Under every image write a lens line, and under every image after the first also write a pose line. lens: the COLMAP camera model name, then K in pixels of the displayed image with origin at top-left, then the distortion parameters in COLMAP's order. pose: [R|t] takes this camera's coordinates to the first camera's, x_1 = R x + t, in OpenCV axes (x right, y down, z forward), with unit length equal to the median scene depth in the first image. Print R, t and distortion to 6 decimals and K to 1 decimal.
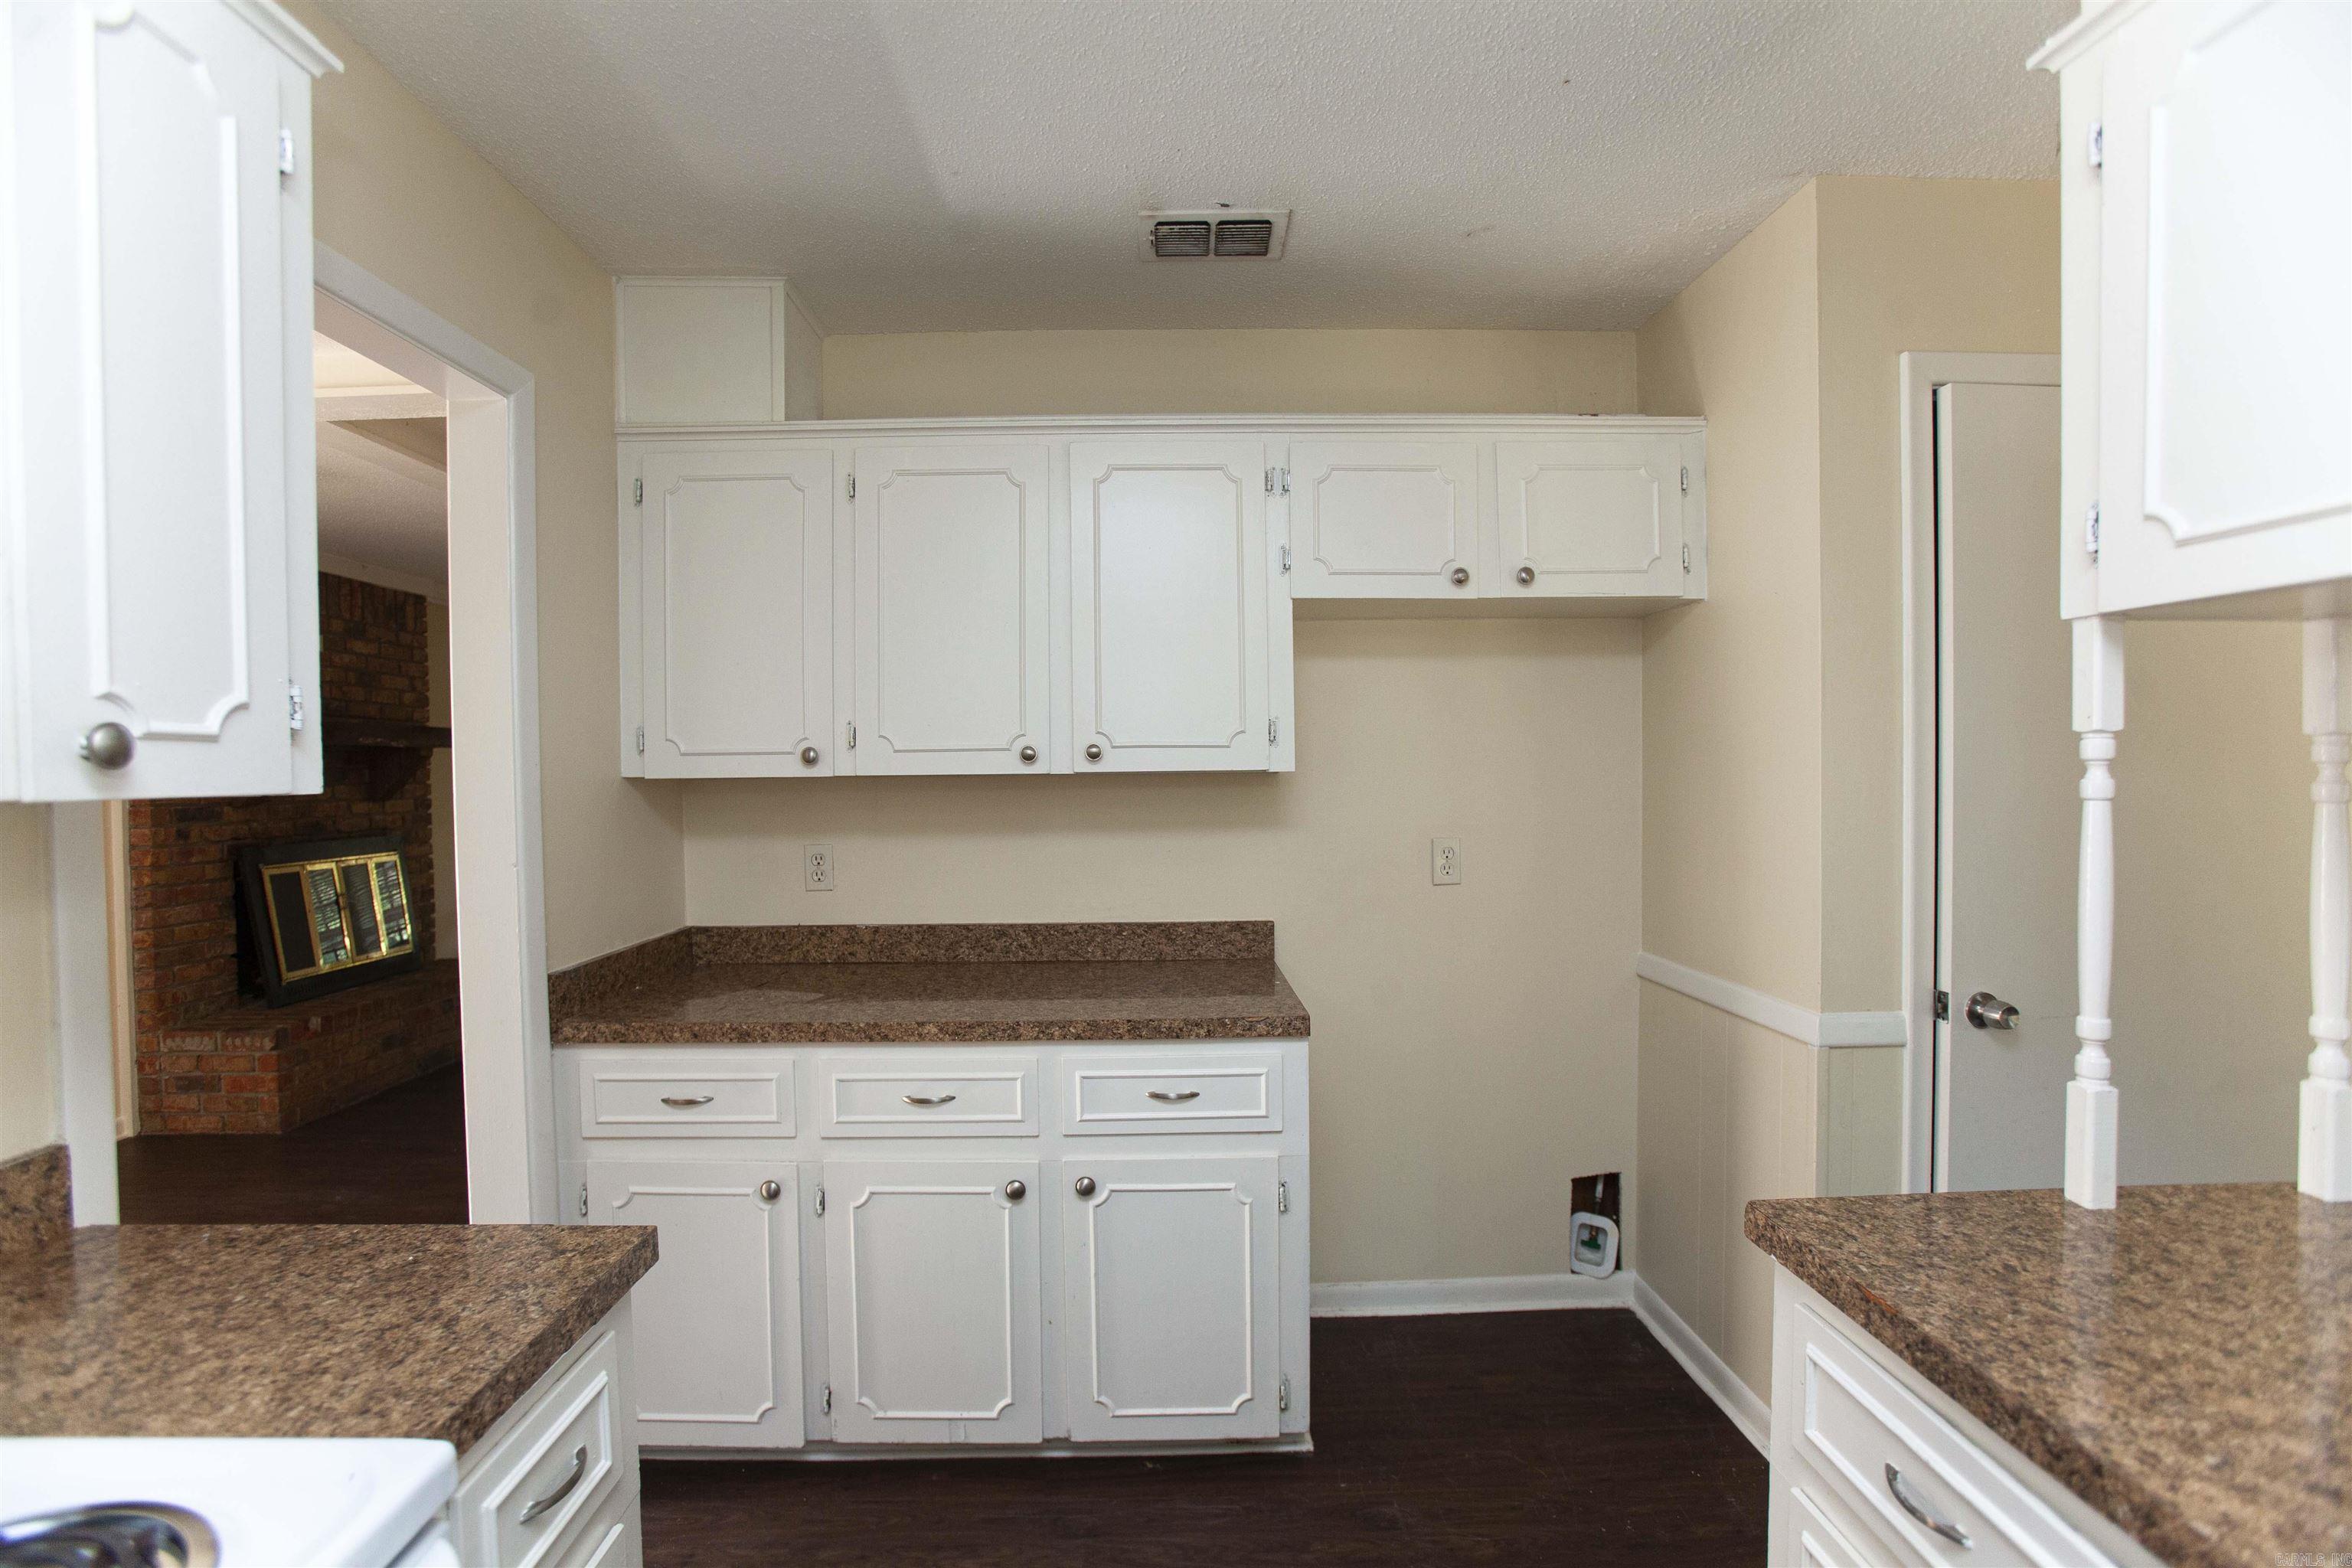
lens RADIAL K [[1058.5, 0, 1174.8], [0, 1058.5, 789.9], [0, 0, 1]] dist [-0.003084, -0.000207]
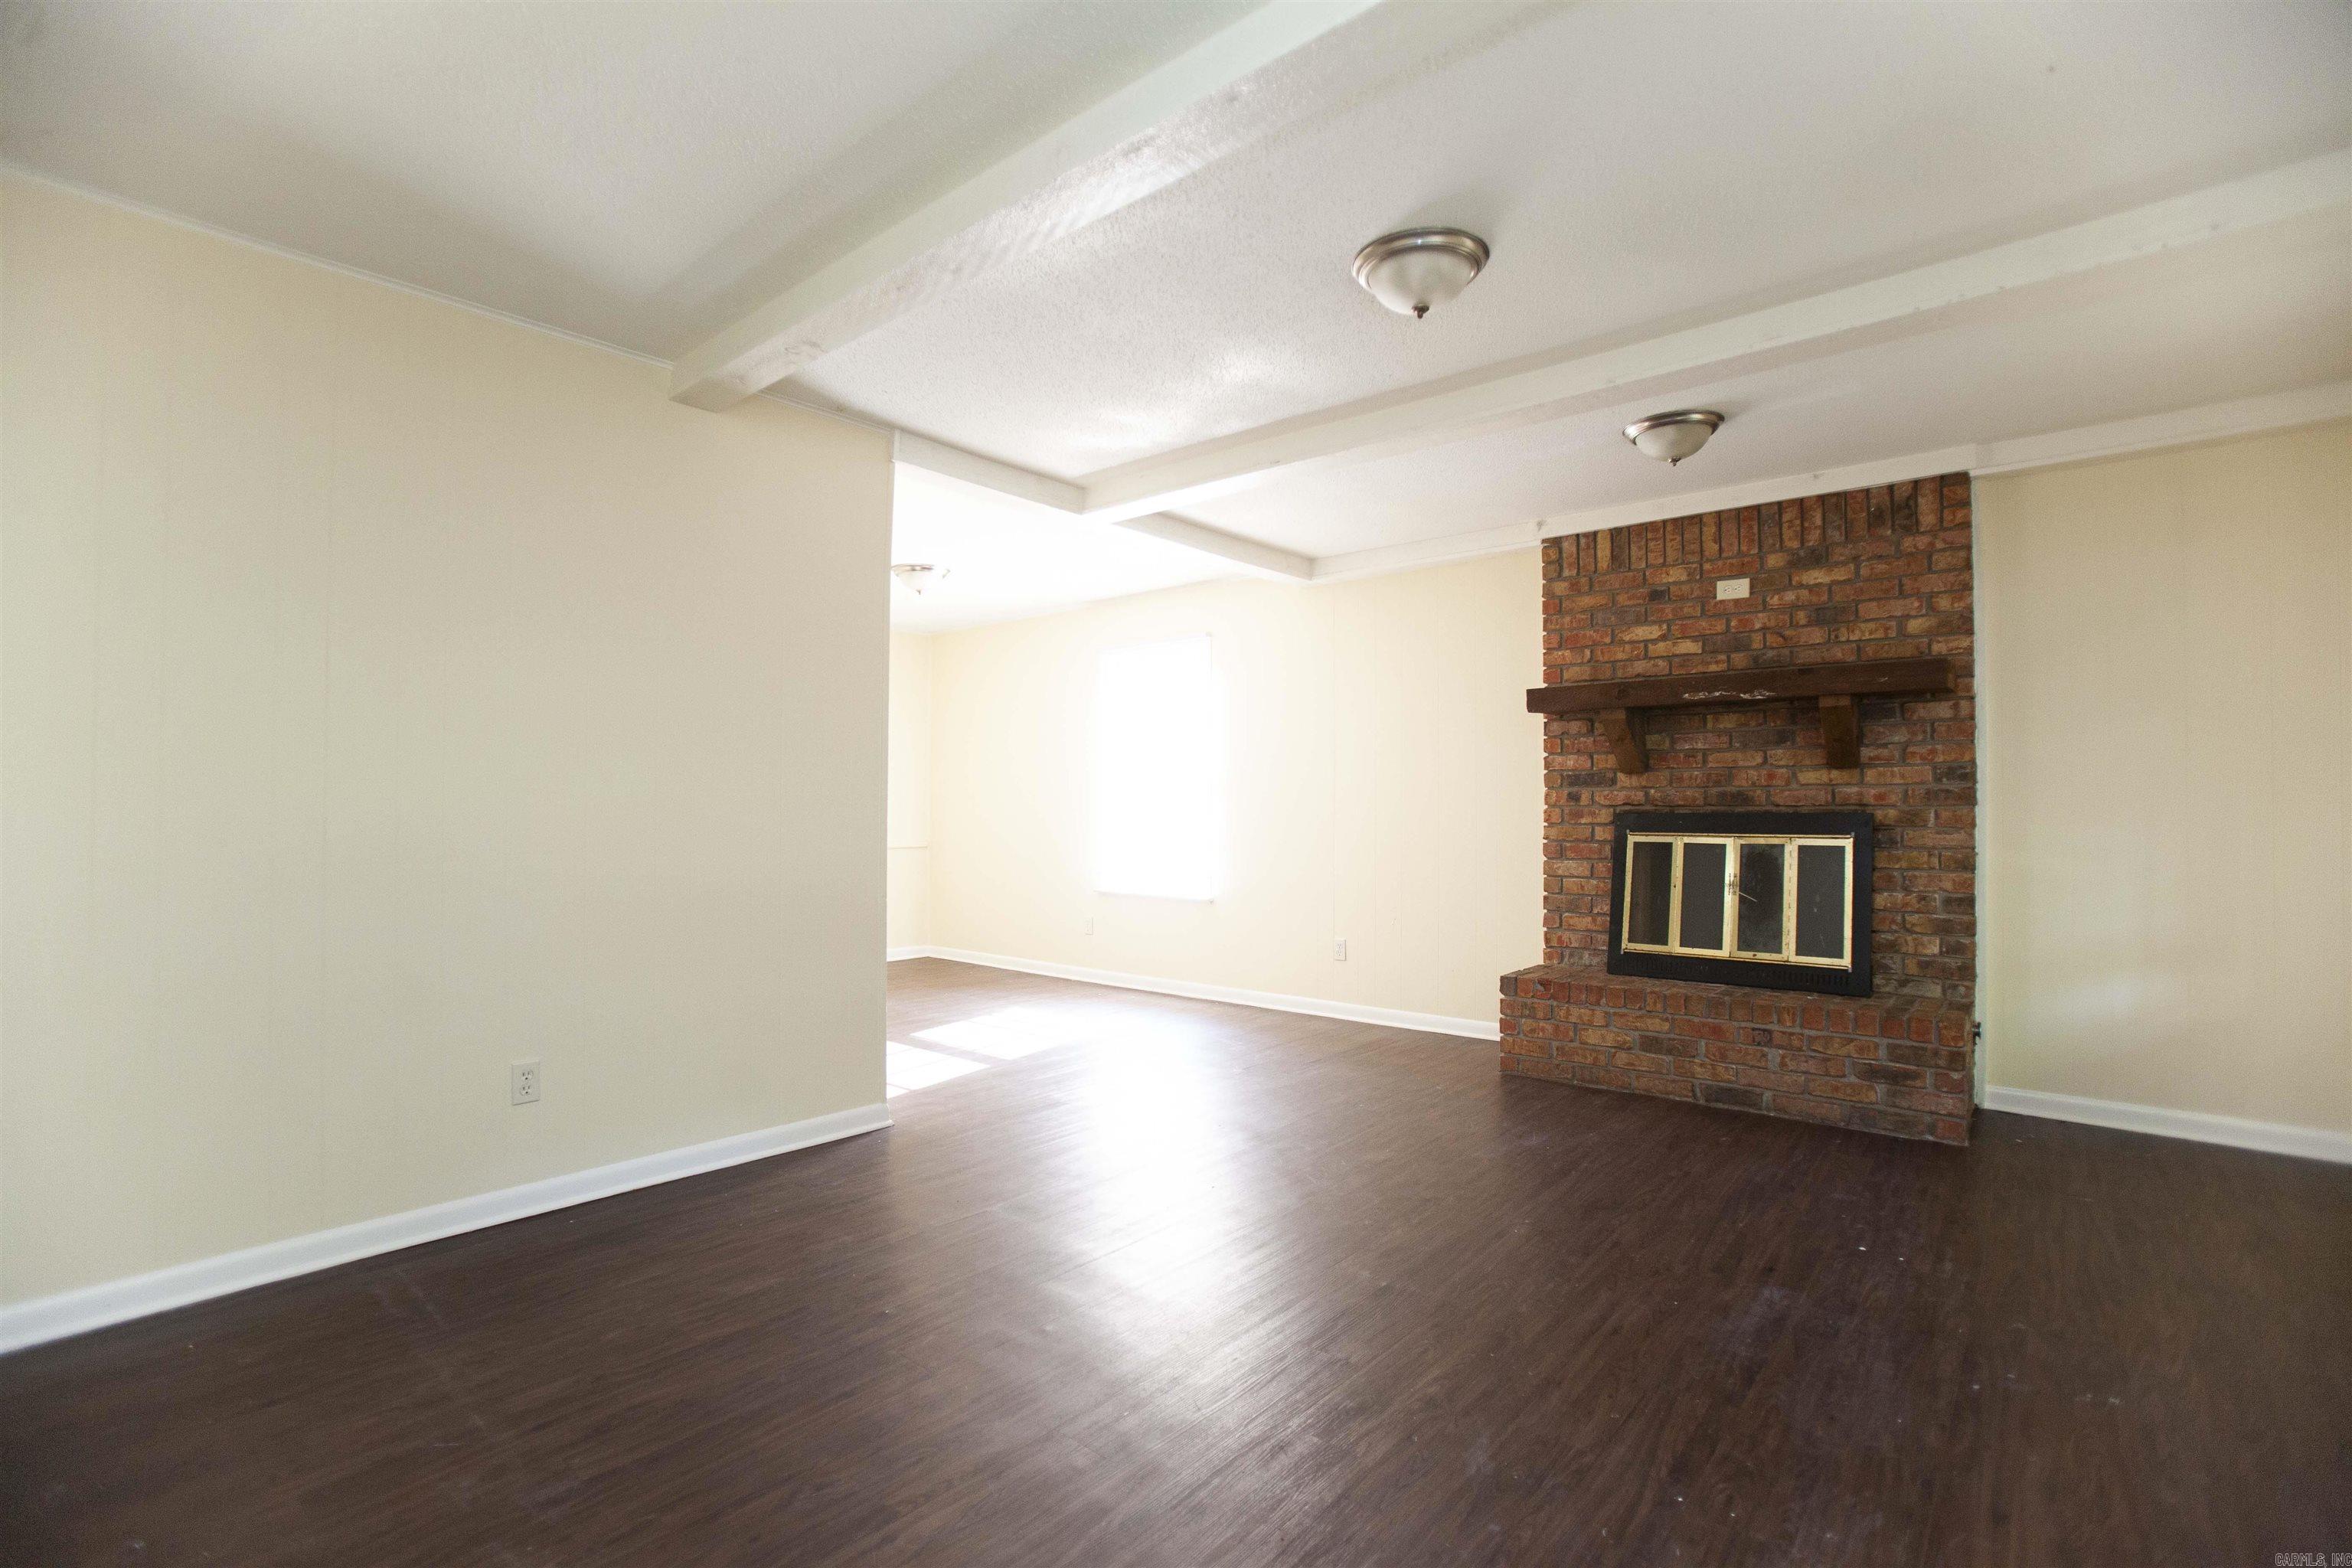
lens RADIAL K [[1058.5, 0, 1175.1], [0, 1058.5, 790.2], [0, 0, 1]] dist [-0.003084, -0.000207]
pose [[-0.643540, -0.007146, -0.765379, 0.159623], [-0.011049, 0.999939, -0.000046, 0.032878], [0.765333, 0.008427, -0.643579, 1.166172]]
